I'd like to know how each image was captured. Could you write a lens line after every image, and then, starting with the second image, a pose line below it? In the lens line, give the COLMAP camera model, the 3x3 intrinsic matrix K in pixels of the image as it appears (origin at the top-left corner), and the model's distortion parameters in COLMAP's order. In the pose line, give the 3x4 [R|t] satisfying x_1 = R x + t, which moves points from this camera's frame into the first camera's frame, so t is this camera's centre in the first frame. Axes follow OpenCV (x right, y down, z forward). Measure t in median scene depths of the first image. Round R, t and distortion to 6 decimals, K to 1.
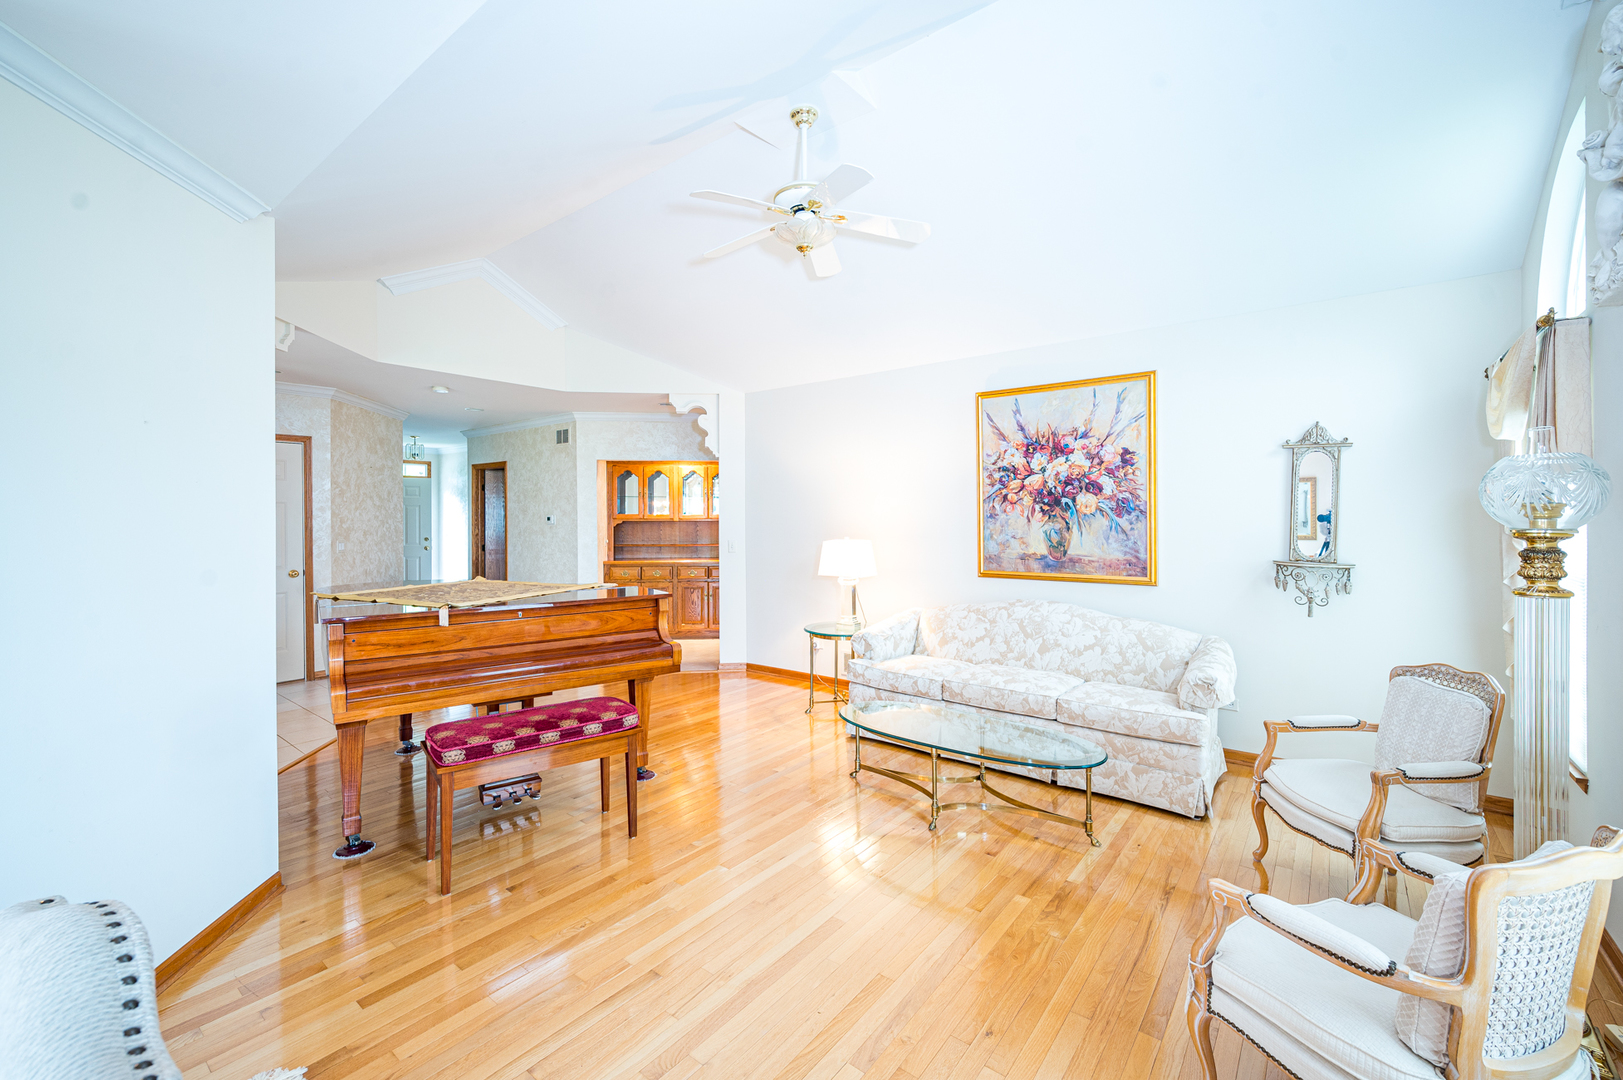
lens RADIAL K [[672.5, 0, 808.1], [0, 672.5, 518.0], [0, 0, 1]] dist [0.000363, -0.000028]
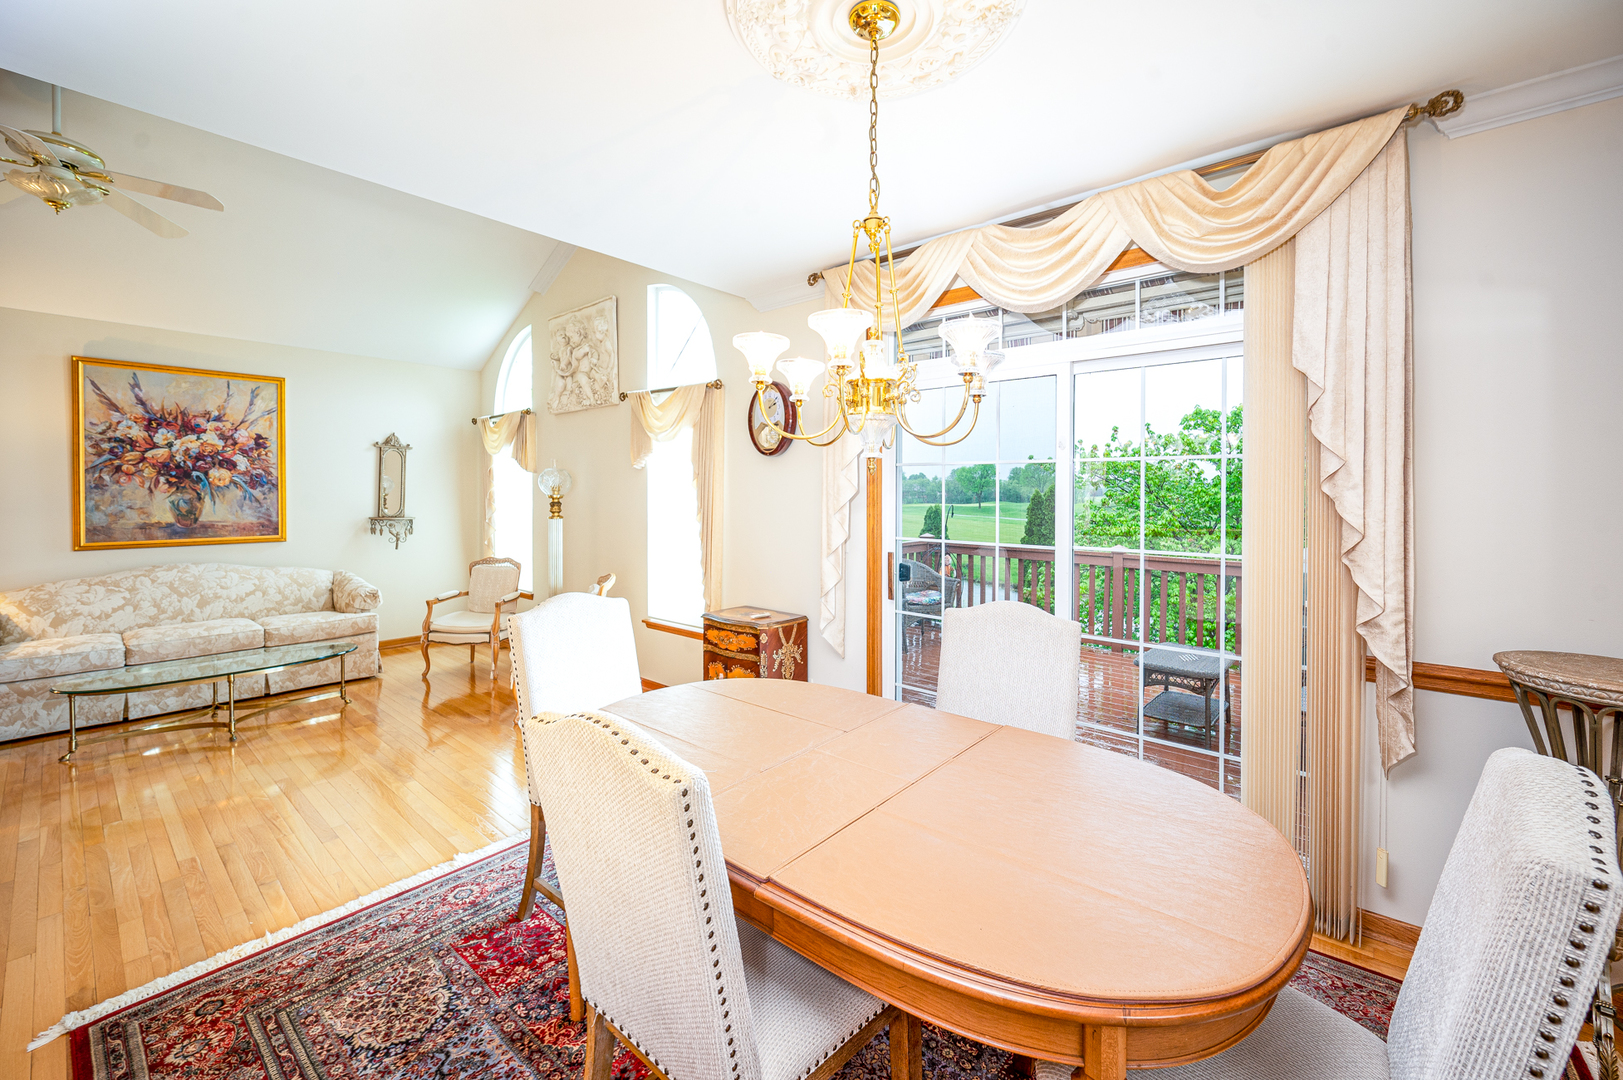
lens RADIAL K [[657.2, 0, 813.3], [0, 657.2, 506.6], [0, 0, 1]] dist [0.000171, -0.000001]
pose [[0.030942, -0.019169, 0.999337, -0.695601], [-0.004154, 0.999805, 0.019306, 0.003388], [-0.999513, -0.004748, 0.030857, -0.071853]]
